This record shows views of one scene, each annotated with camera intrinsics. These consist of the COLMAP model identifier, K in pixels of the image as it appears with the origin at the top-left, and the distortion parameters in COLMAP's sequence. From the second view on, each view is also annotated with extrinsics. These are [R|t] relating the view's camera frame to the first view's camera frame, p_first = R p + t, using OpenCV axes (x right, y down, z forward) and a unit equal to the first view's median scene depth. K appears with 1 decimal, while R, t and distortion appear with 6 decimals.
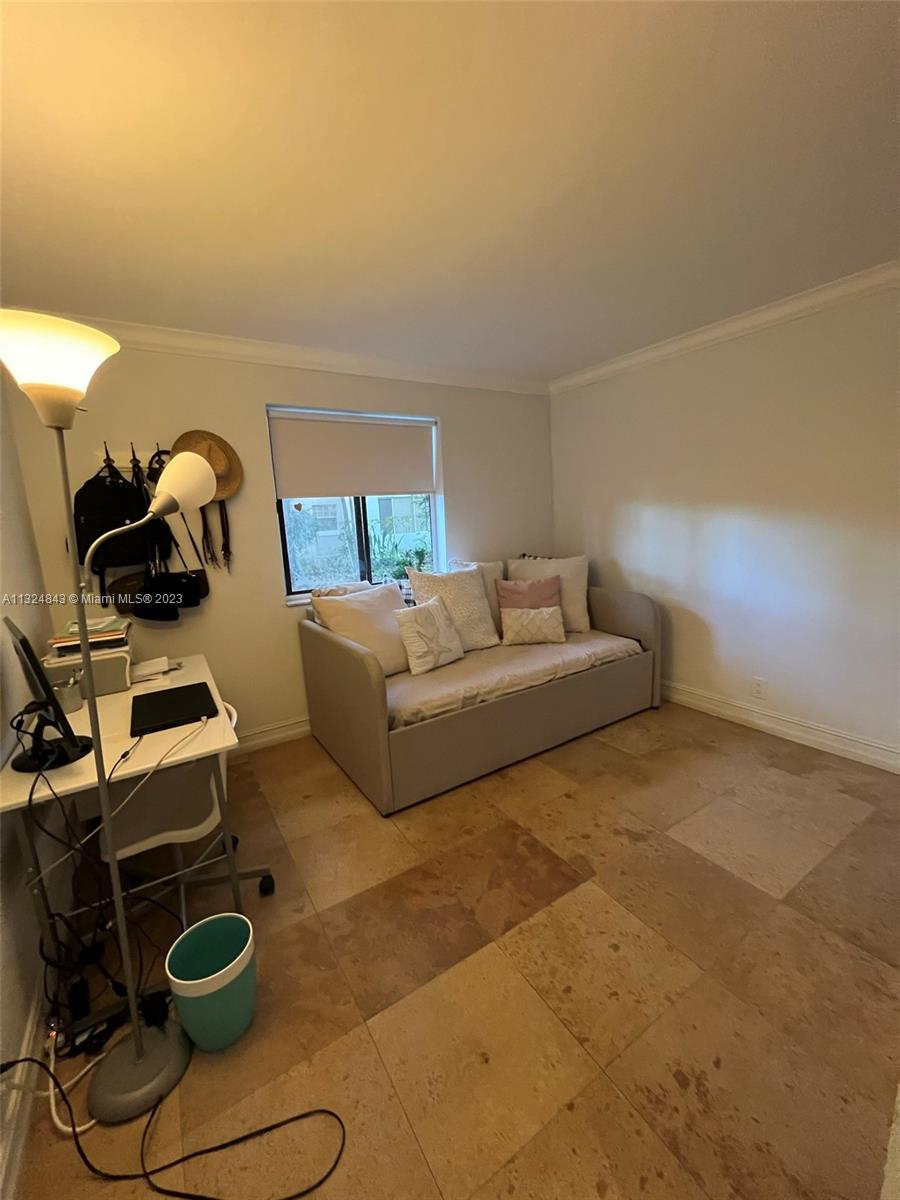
lens RADIAL K [[479.4, 0, 447.2], [0, 479.4, 598.1], [0, 0, 1]] dist [-0.002629, 0.000937]
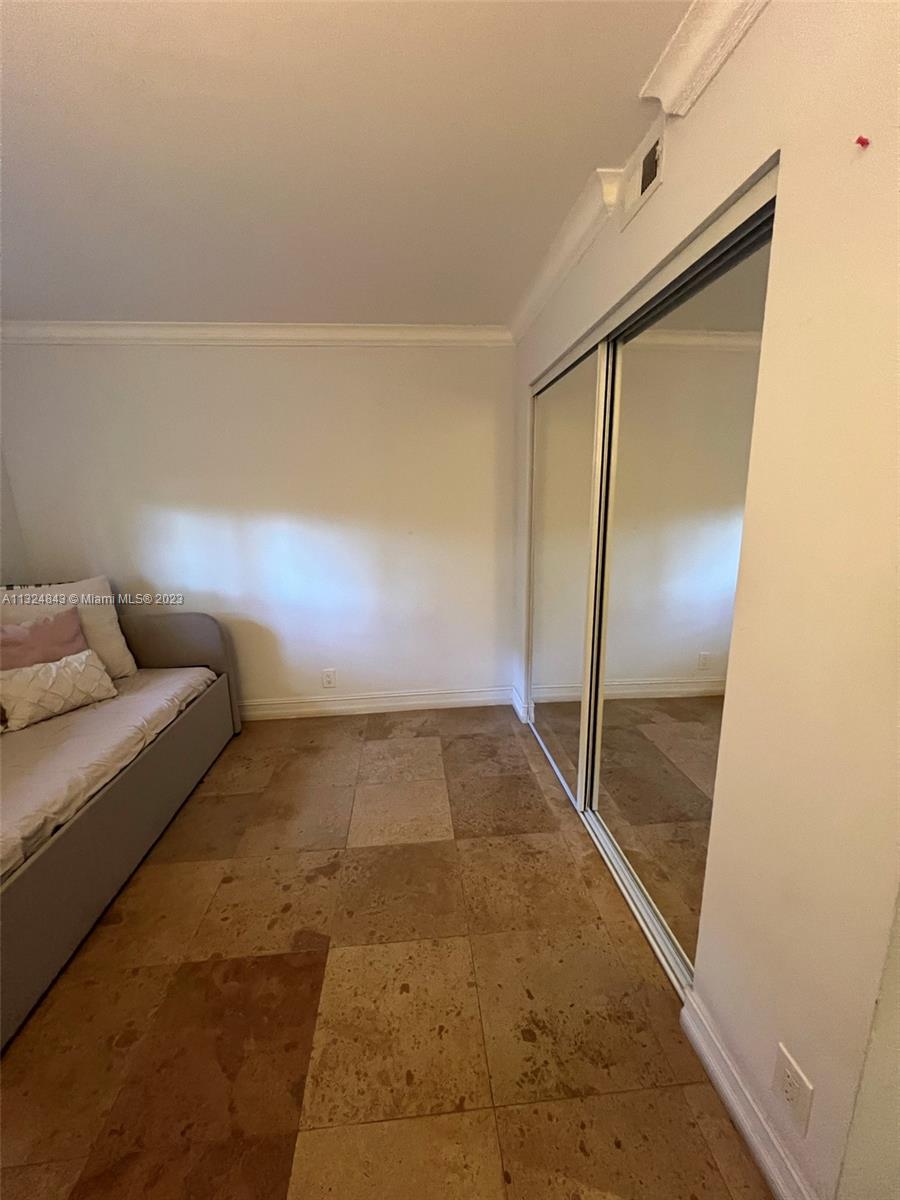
lens RADIAL K [[479.4, 0, 448.5], [0, 479.4, 603.5], [0, 0, 1]] dist [-0.002629, 0.000937]
pose [[0.456598, -0.147500, 0.877361, -0.180344], [0.156008, 0.984155, 0.084264, -0.035199], [-0.875888, 0.098400, 0.472374, 0.247495]]
